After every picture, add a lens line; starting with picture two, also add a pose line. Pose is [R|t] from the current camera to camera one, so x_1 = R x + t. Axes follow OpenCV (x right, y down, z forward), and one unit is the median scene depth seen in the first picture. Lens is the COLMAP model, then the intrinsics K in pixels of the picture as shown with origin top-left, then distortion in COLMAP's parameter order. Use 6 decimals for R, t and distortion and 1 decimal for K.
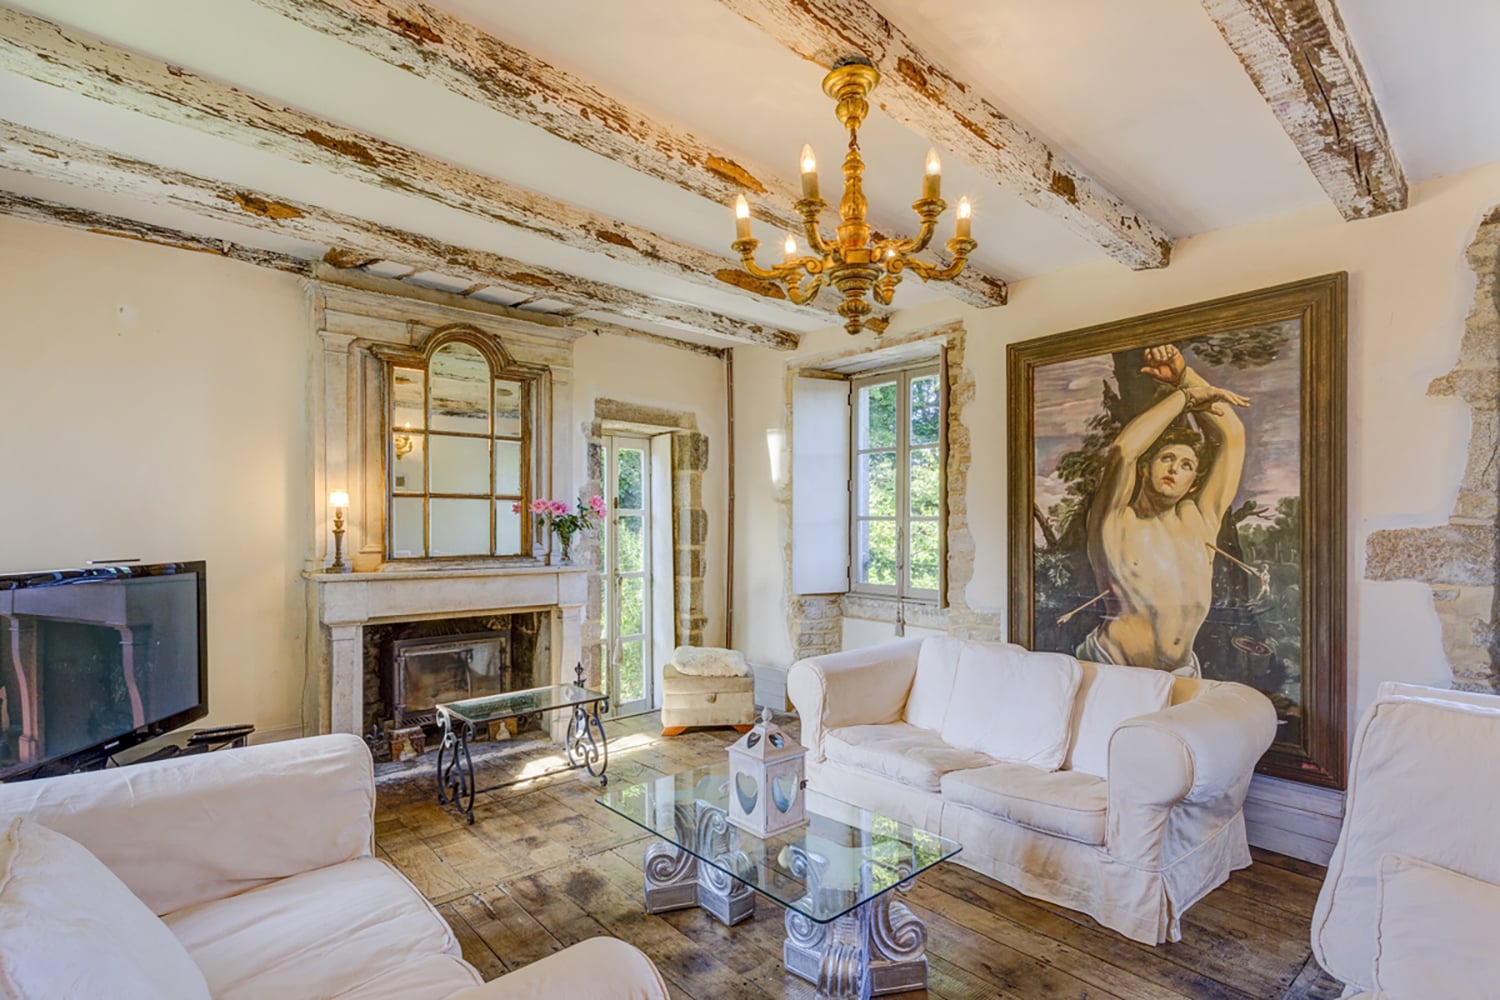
lens RADIAL K [[734.5, 0, 759.3], [0, 734.5, 536.6], [0, 0, 1]] dist [0.001501, 0.000318]
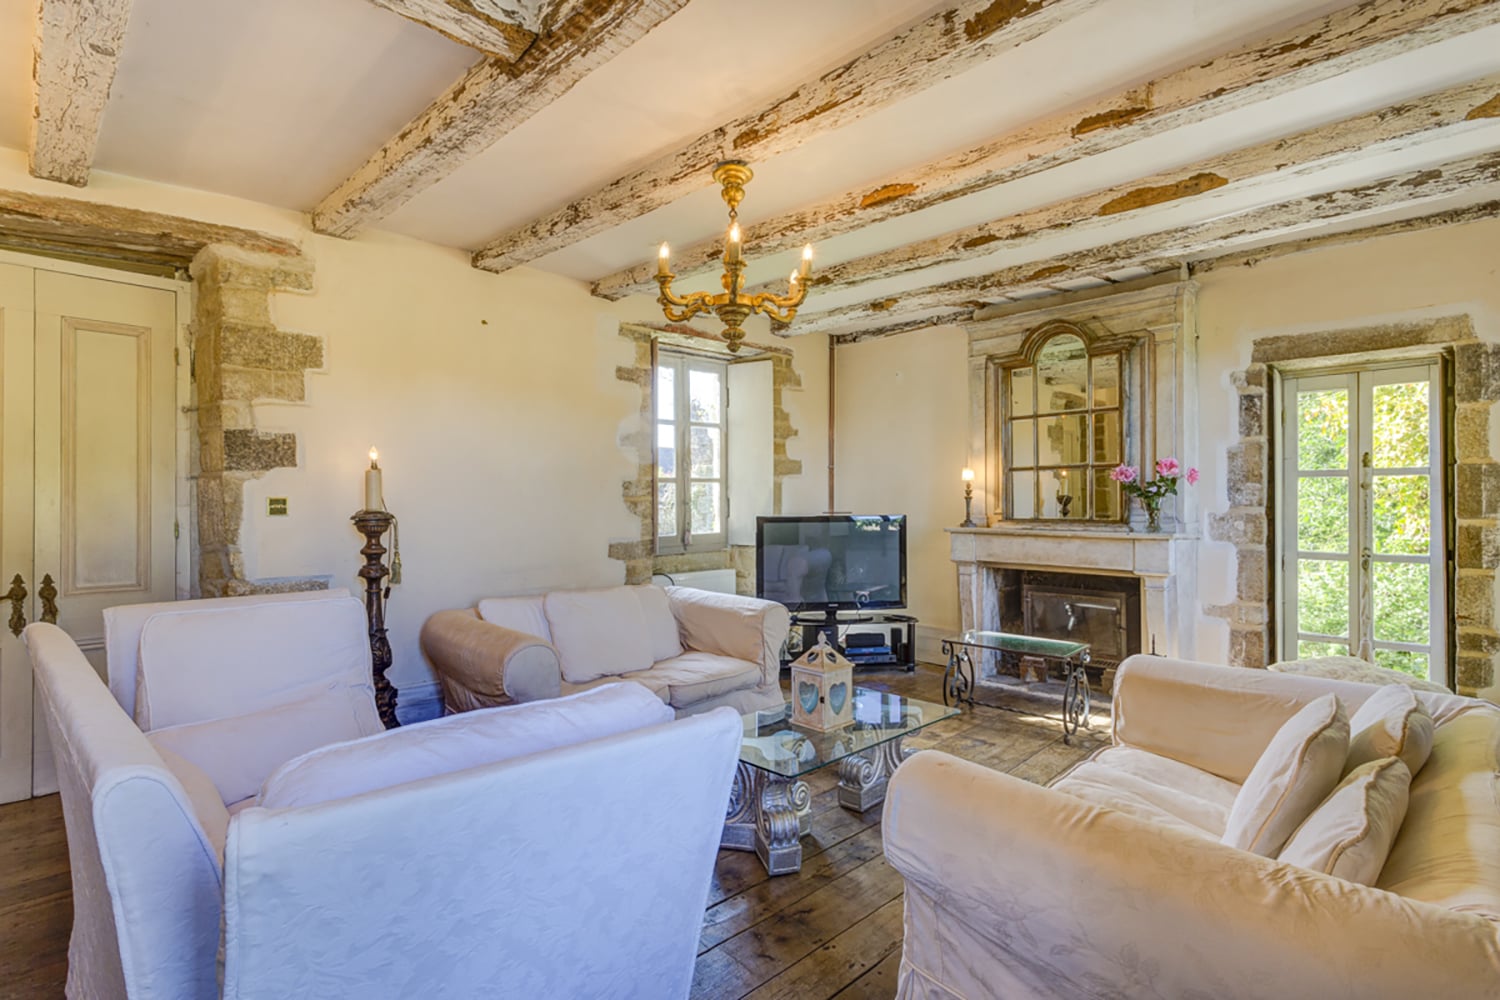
lens RADIAL K [[734.5, 0, 753.5], [0, 734.5, 497.8], [0, 0, 1]] dist [0.001501, 0.000318]
pose [[0.034044, -0.005680, -0.999404, 0.810215], [-0.008597, 0.999945, -0.005976, 0.004756], [0.999383, 0.008795, 0.033994, 0.528565]]
